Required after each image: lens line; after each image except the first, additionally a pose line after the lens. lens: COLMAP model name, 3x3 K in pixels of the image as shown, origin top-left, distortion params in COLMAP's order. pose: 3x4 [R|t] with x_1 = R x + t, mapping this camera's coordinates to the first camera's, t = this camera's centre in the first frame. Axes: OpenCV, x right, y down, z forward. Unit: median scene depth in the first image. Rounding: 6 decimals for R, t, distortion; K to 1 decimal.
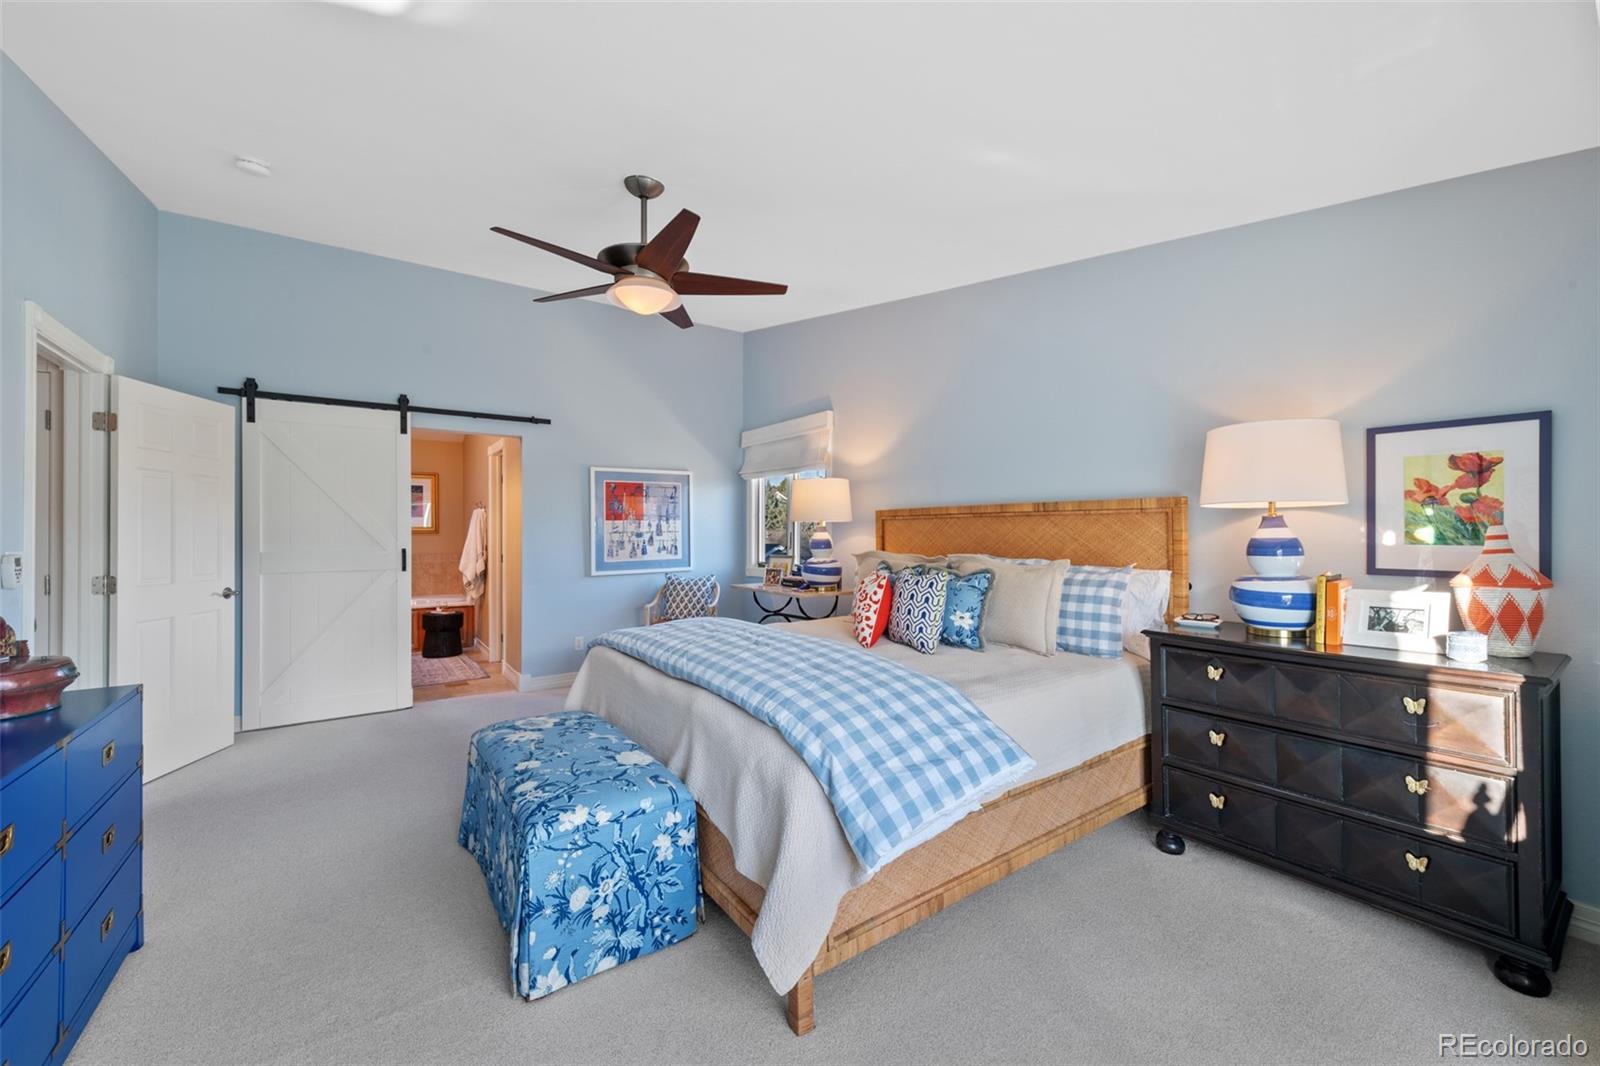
lens RADIAL K [[626.3, 0, 807.1], [0, 626.3, 529.5], [0, 0, 1]] dist [0.003099, -0.000703]
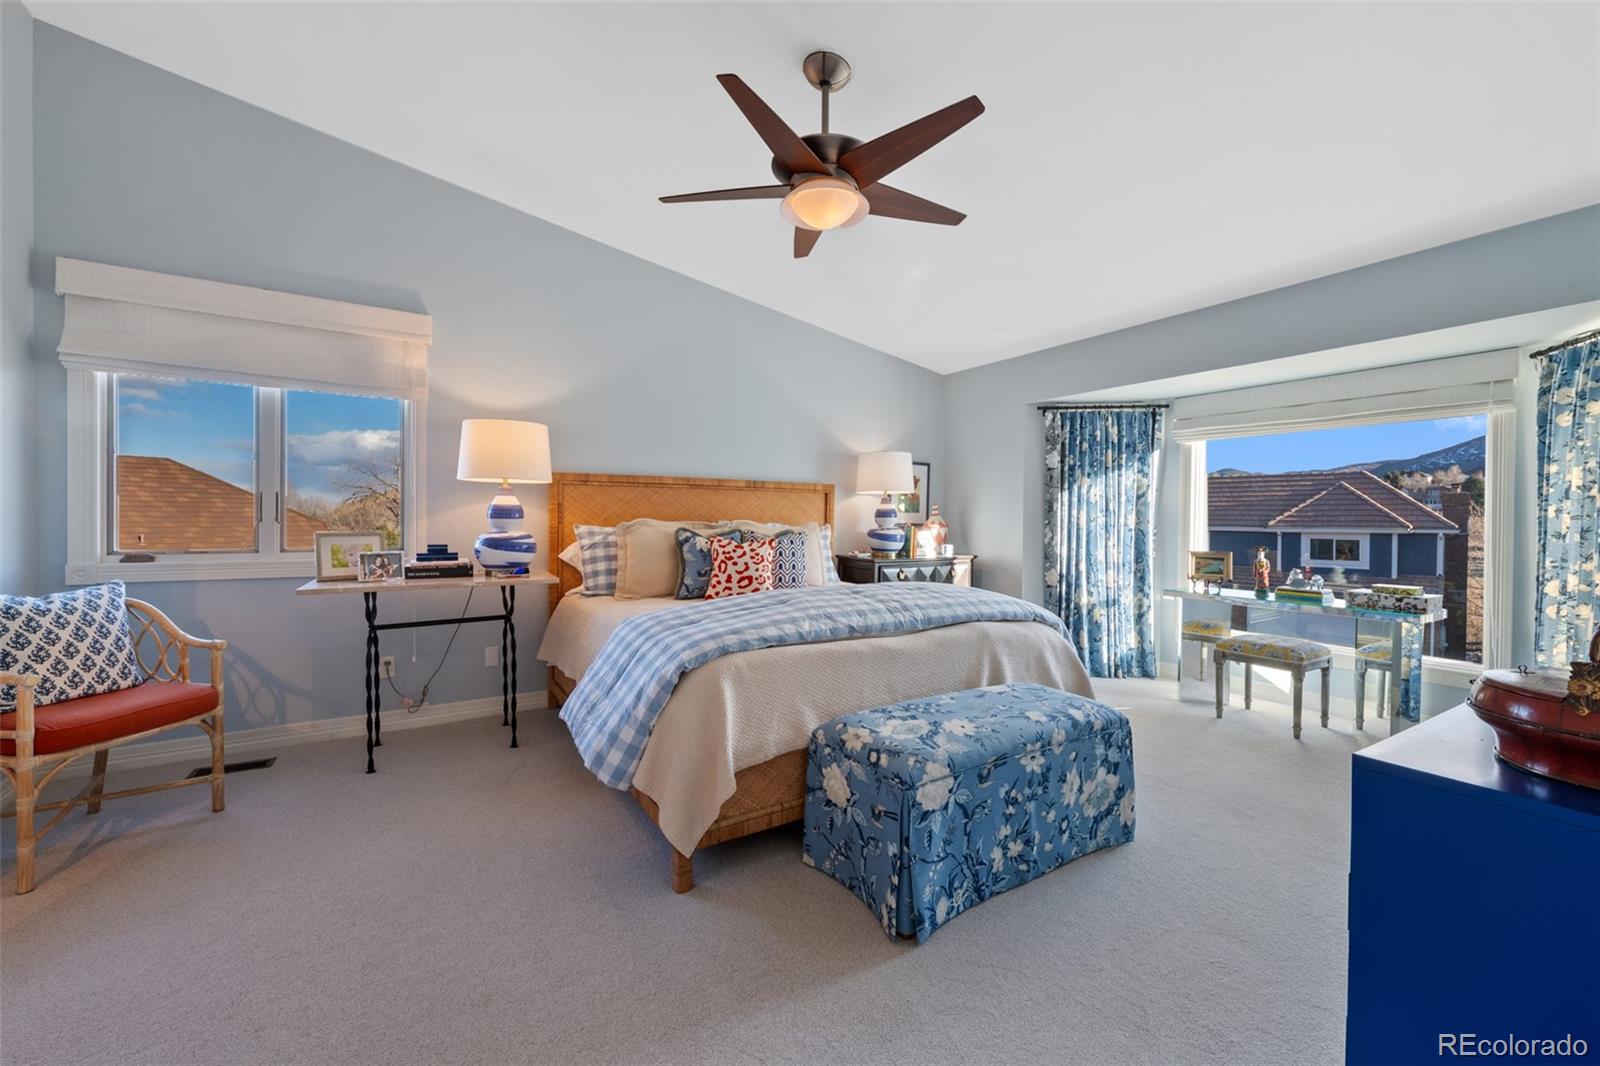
lens RADIAL K [[626.3, 0, 795.6], [0, 626.3, 527.8], [0, 0, 1]] dist [0.003099, -0.000703]
pose [[0.058299, -0.013934, 0.998202, -1.160592], [-0.015410, 0.999771, 0.014856, 0.043730], [-0.998180, -0.016248, 0.058071, 1.040494]]
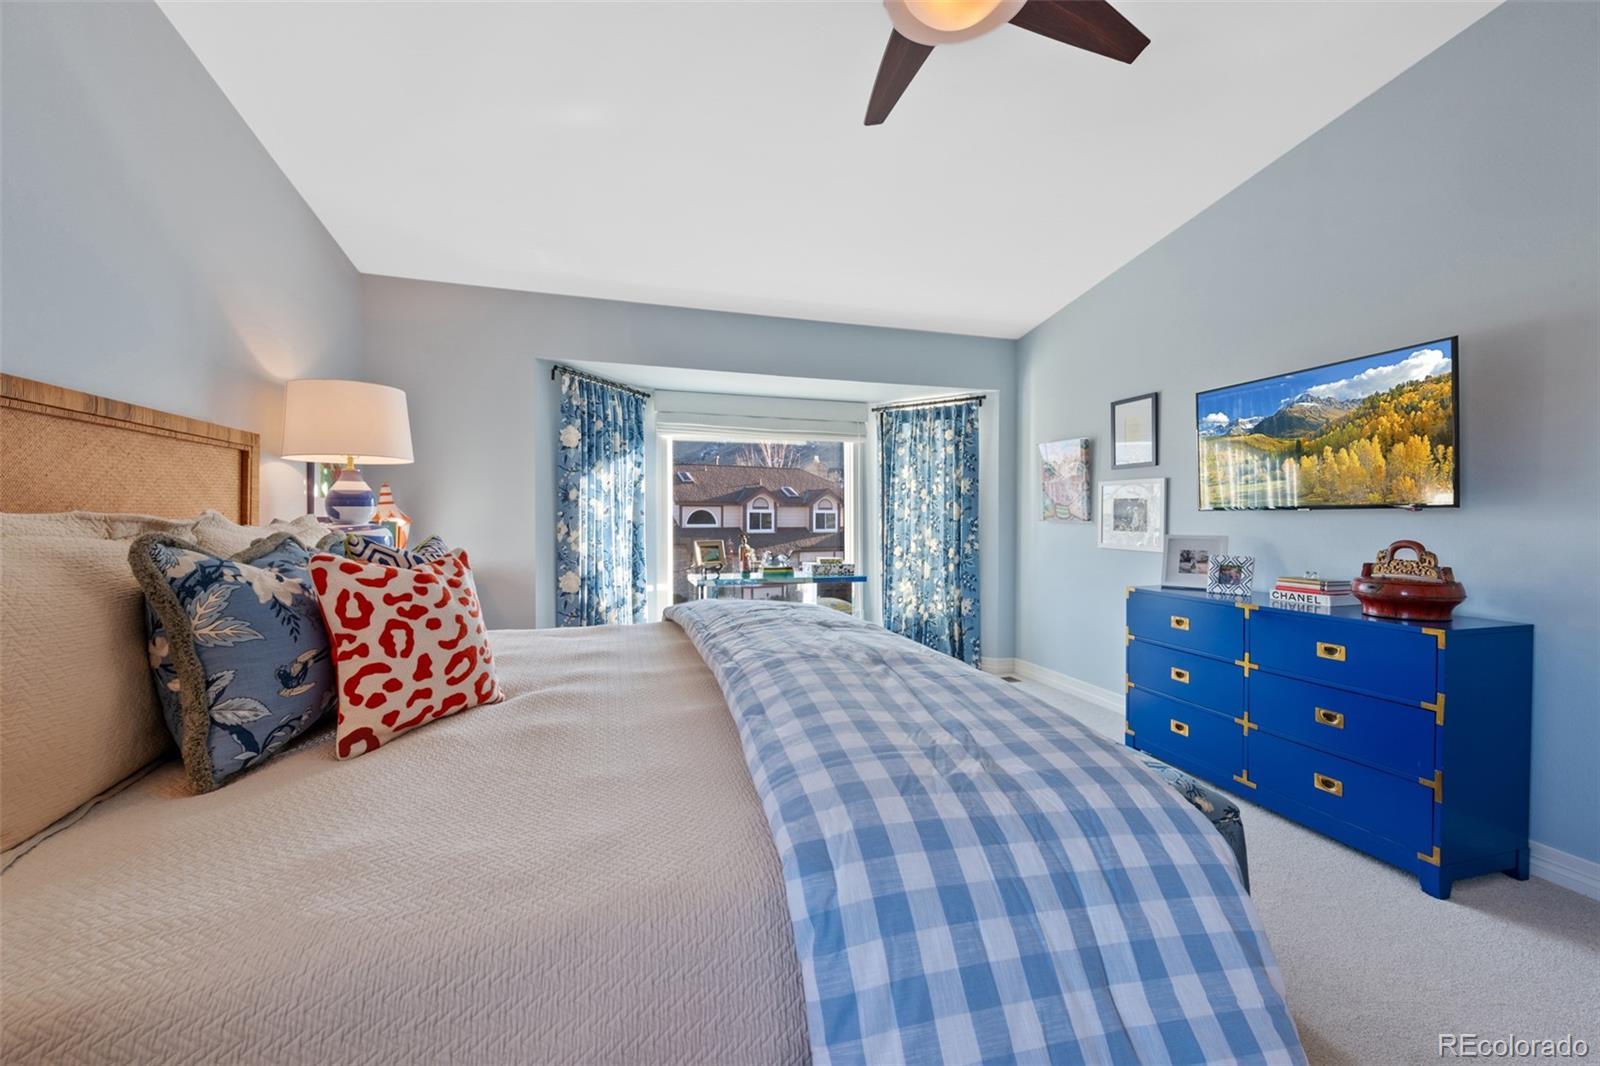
lens RADIAL K [[626.3, 0, 806.6], [0, 626.3, 531.2], [0, 0, 1]] dist [0.003099, -0.000703]
pose [[-0.953098, -0.007209, 0.302575, -0.318356], [-0.002600, 0.999874, 0.015634, 0.058147], [-0.302650, 0.014114, -0.952997, 1.603776]]
